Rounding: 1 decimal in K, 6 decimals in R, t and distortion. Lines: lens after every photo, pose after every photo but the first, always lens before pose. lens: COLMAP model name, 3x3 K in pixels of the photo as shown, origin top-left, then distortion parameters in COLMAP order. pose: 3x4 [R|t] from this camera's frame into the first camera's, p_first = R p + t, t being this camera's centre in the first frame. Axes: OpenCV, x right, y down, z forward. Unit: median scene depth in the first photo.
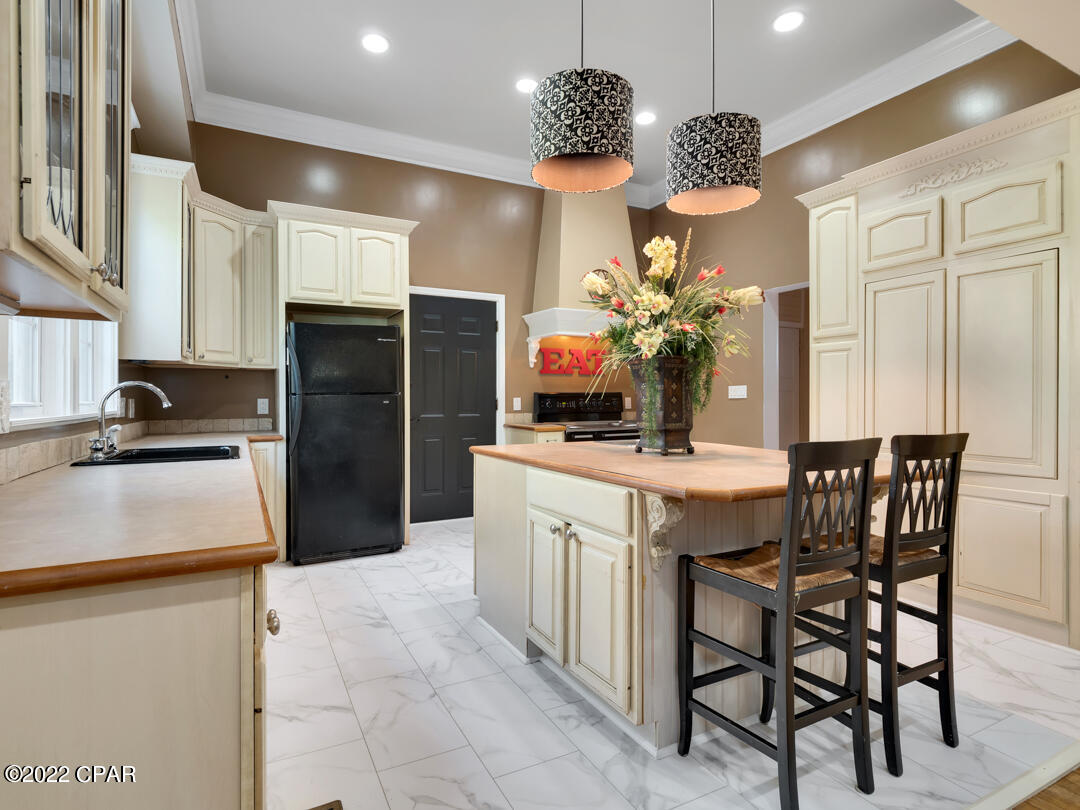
lens RADIAL K [[564.0, 0, 537.8], [0, 564.0, 406.8], [0, 0, 1]] dist [0.001288, -0.000315]
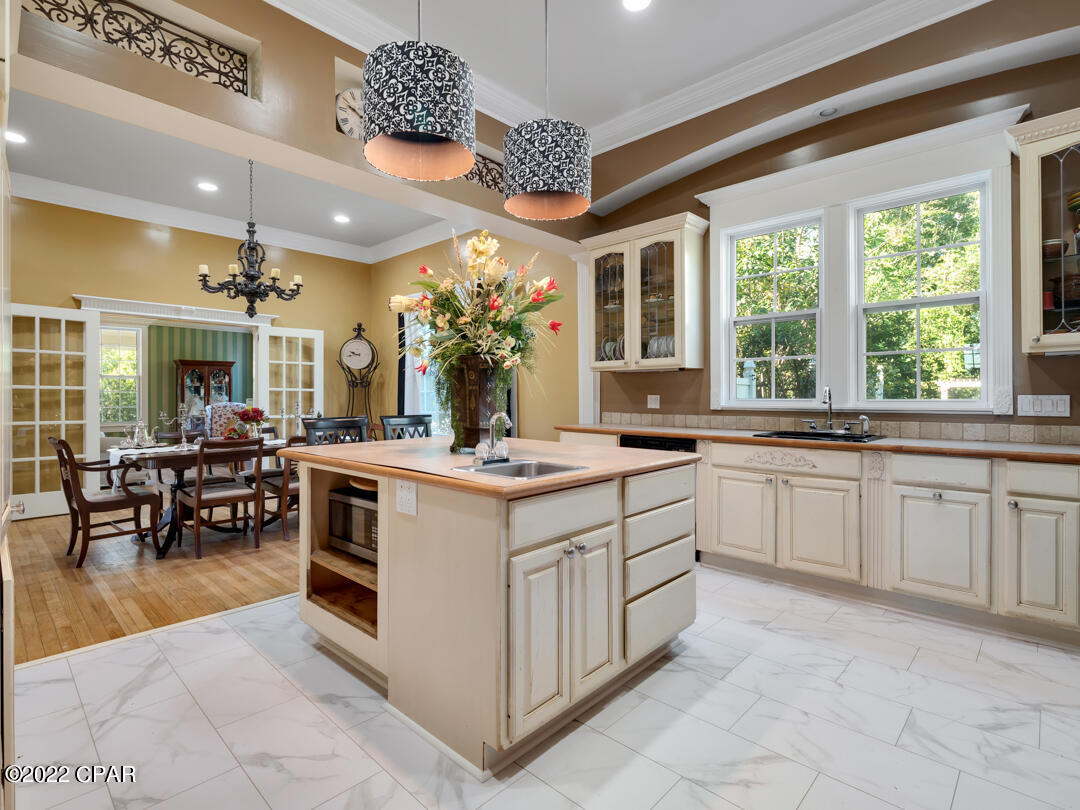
lens RADIAL K [[534.0, 0, 539.5], [0, 534.0, 399.9], [0, 0, 1]] dist [0.000880, -0.001412]
pose [[-0.946713, 0.005250, -0.322036, 0.283963], [-0.000658, 0.999834, 0.018235, -0.019819], [0.322078, 0.017475, -0.946552, 1.286481]]
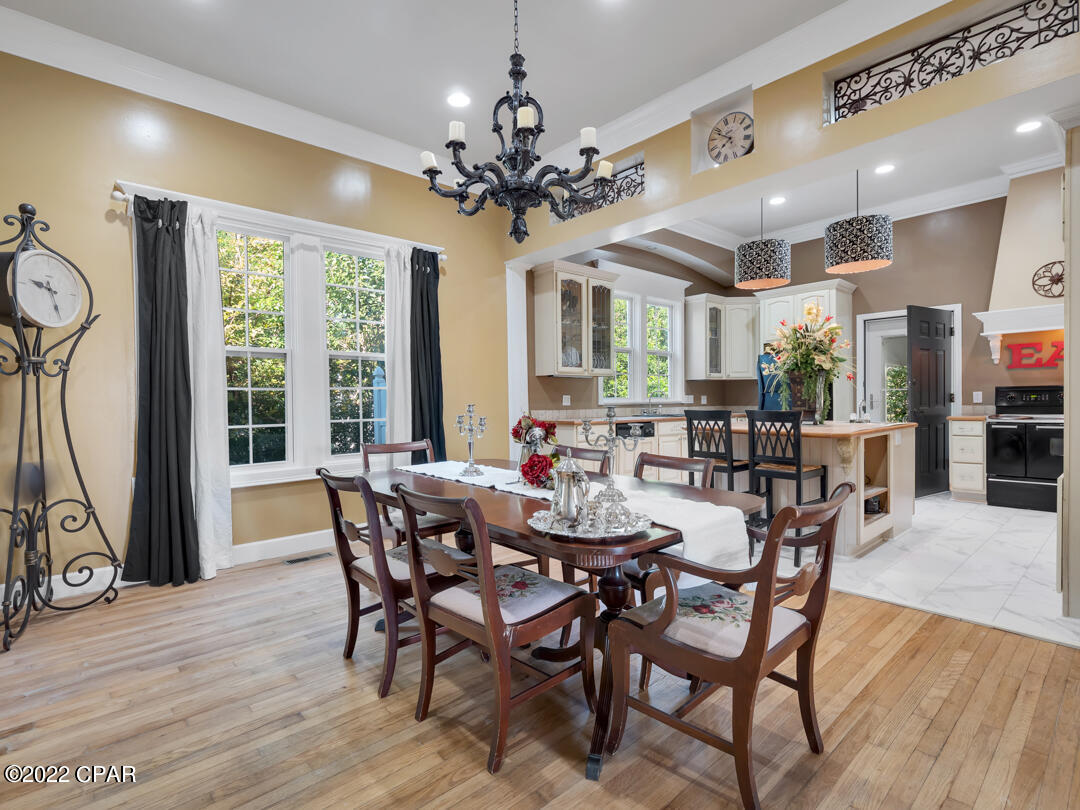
lens RADIAL K [[527.3, 0, 538.2], [0, 527.3, 410.1], [0, 0, 1]] dist [0.011753, -0.009782]
pose [[0.236417, 0.020684, -0.971431, 1.094035], [-0.002197, 0.999782, 0.020753, 0.001352], [0.971649, -0.002772, 0.236411, -0.146398]]
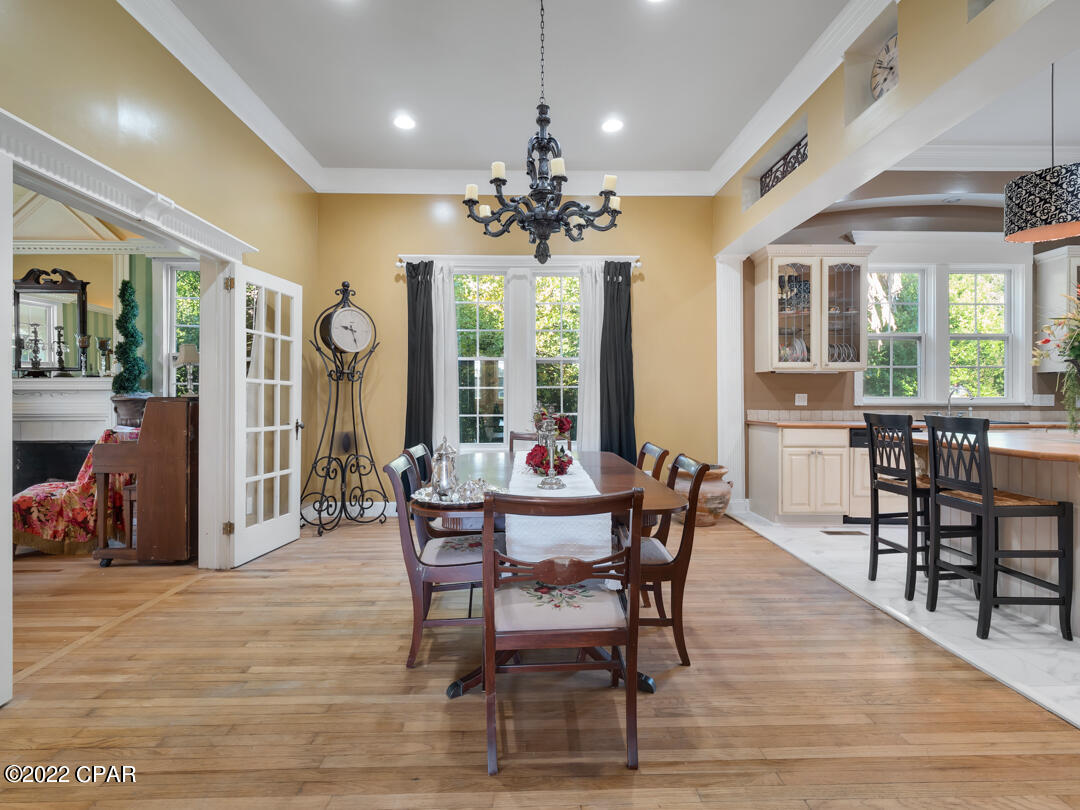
lens RADIAL K [[534.0, 0, 539.5], [0, 534.0, 399.9], [0, 0, 1]] dist [0.000880, -0.001412]
pose [[-0.446544, 0.006174, -0.894740, 1.141118], [-0.009282, 0.999890, 0.011532, -0.003706], [0.894713, 0.013454, -0.446438, 0.289487]]
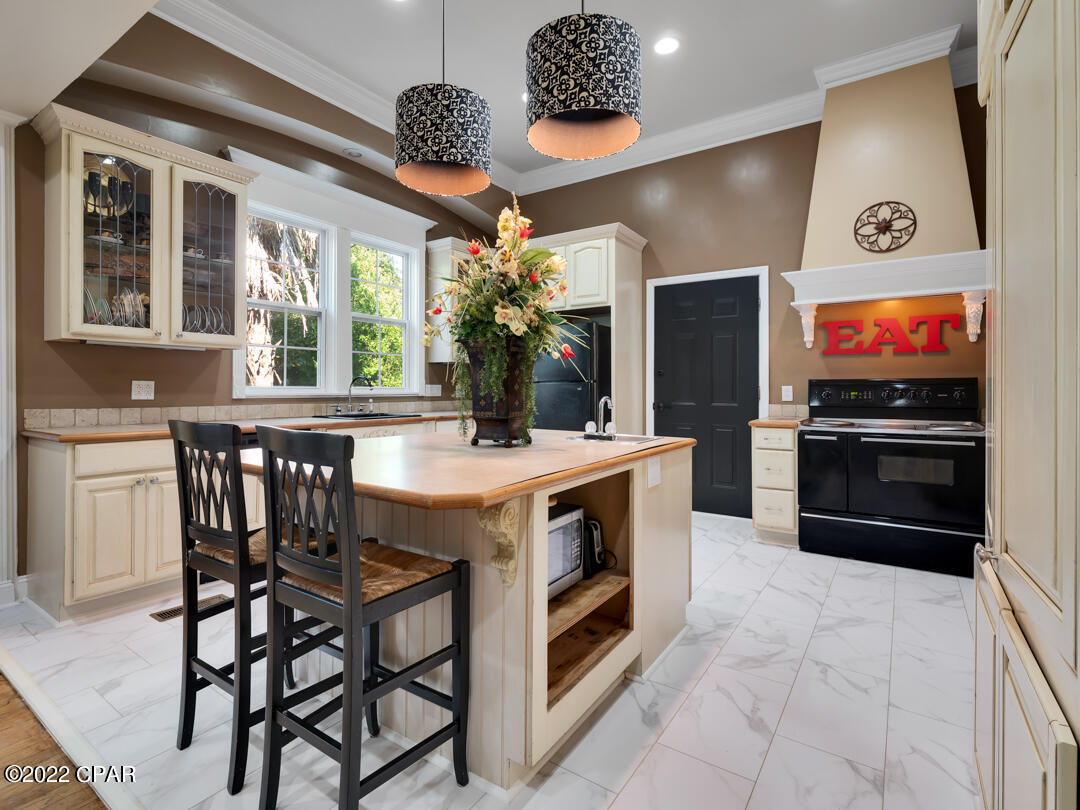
lens RADIAL K [[531.0, 0, 533.5], [0, 531.0, 386.3], [0, 0, 1]] dist [0.002595, -0.000476]
pose [[0.463366, 0.003476, -0.886160, 0.671550], [-0.017214, 0.999839, -0.005079, -0.007219], [0.886000, 0.017608, 0.463351, 0.429808]]
